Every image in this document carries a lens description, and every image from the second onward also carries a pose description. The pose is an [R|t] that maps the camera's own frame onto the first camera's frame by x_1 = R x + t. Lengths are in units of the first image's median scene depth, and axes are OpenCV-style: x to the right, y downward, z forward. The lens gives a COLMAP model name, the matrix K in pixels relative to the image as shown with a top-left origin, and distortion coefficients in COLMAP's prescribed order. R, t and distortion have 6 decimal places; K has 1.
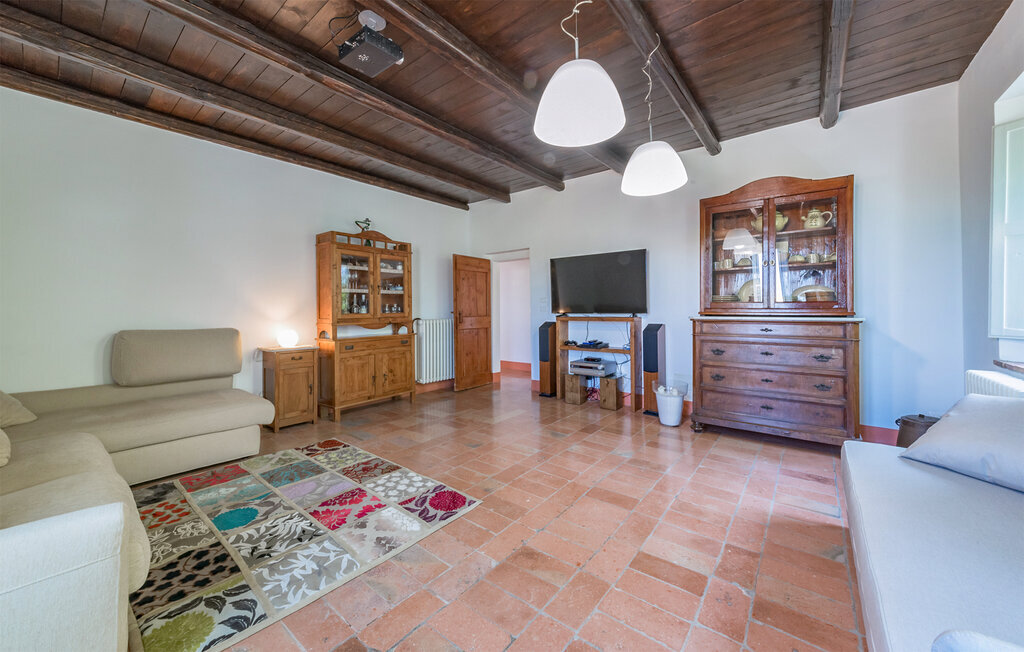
lens RADIAL K [[379.6, 0, 511.2], [0, 379.6, 317.2], [0, 0, 1]] dist [0.000233, 0.000002]
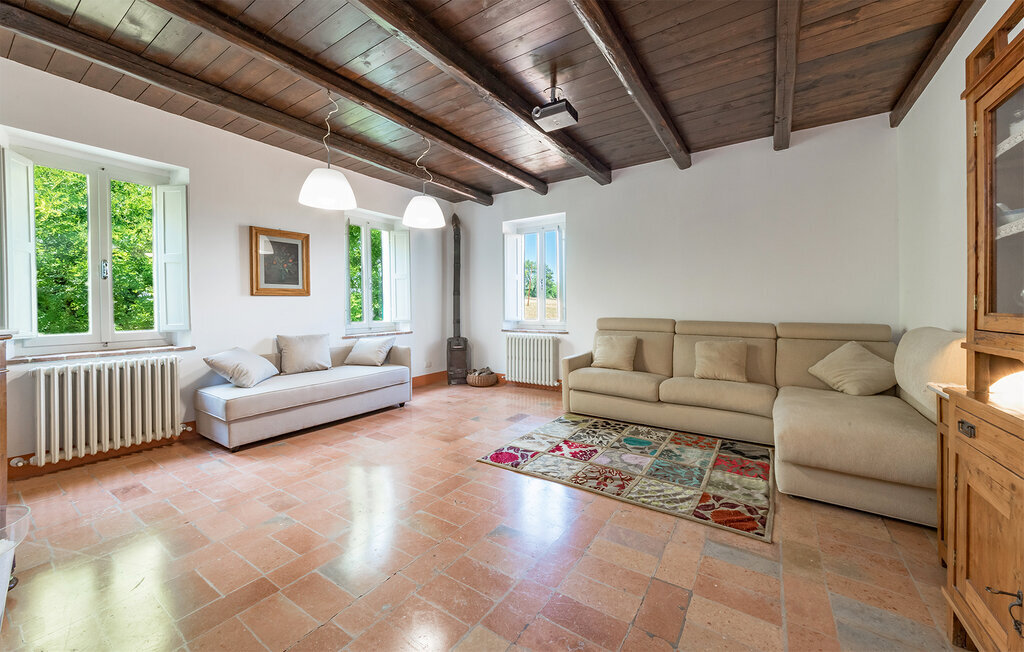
lens RADIAL K [[379.6, 0, 511.7], [0, 379.6, 306.6], [0, 0, 1]] dist [0.000233, 0.000002]
pose [[-0.996053, 0.014436, -0.087580, -0.092734], [0.012741, 0.999721, 0.019878, -0.049851], [0.087842, 0.018684, -0.995959, 2.384532]]
